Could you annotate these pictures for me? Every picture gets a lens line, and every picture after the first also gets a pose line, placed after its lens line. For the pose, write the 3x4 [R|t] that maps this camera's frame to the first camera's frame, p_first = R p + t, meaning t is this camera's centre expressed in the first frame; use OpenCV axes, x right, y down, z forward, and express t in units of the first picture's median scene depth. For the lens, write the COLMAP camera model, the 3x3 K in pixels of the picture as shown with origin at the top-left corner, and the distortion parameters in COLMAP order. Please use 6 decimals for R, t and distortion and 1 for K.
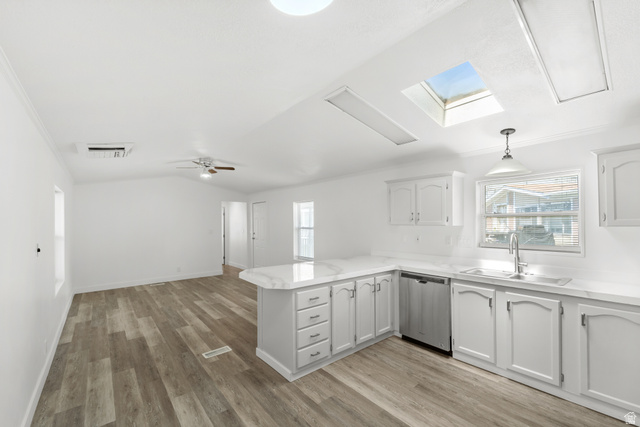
lens RADIAL K [[263.7, 0, 318.4], [0, 263.7, 223.3], [0, 0, 1]] dist [0.003218, -0.002298]
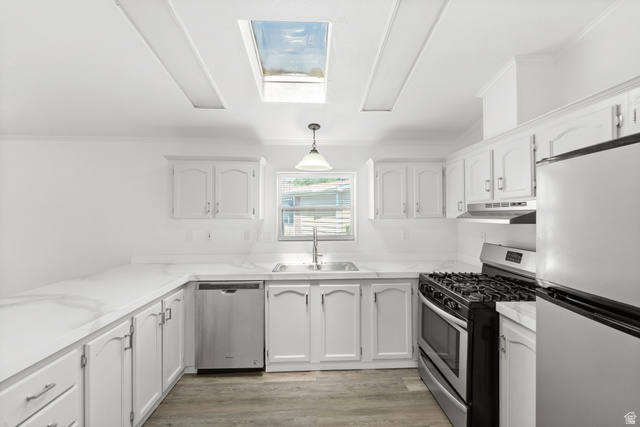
lens RADIAL K [[263.7, 0, 319.9], [0, 263.7, 214.3], [0, 0, 1]] dist [0.003218, -0.002298]
pose [[0.601482, 0.006256, 0.798862, -0.073356], [-0.001826, 0.999977, -0.006457, -0.001579], [-0.798884, 0.002425, 0.601480, 0.322813]]
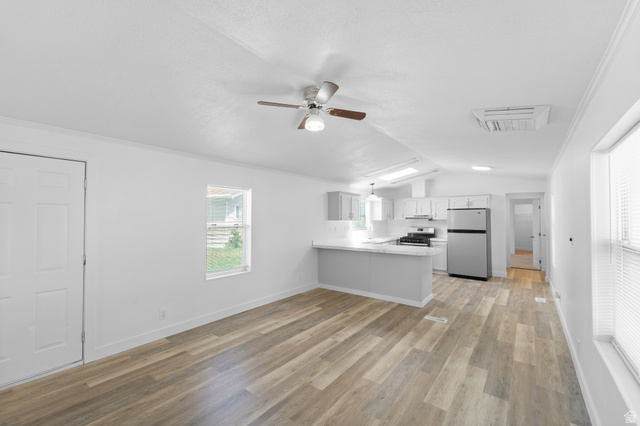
lens RADIAL K [[264.9, 0, 317.5], [0, 264.9, 214.1], [0, 0, 1]] dist [0.001615, -0.002057]
pose [[-0.201843, 0.022685, 0.979155, -1.512875], [0.003418, 0.999742, -0.022457, 0.003324], [-0.979412, -0.001186, -0.201869, 1.790735]]
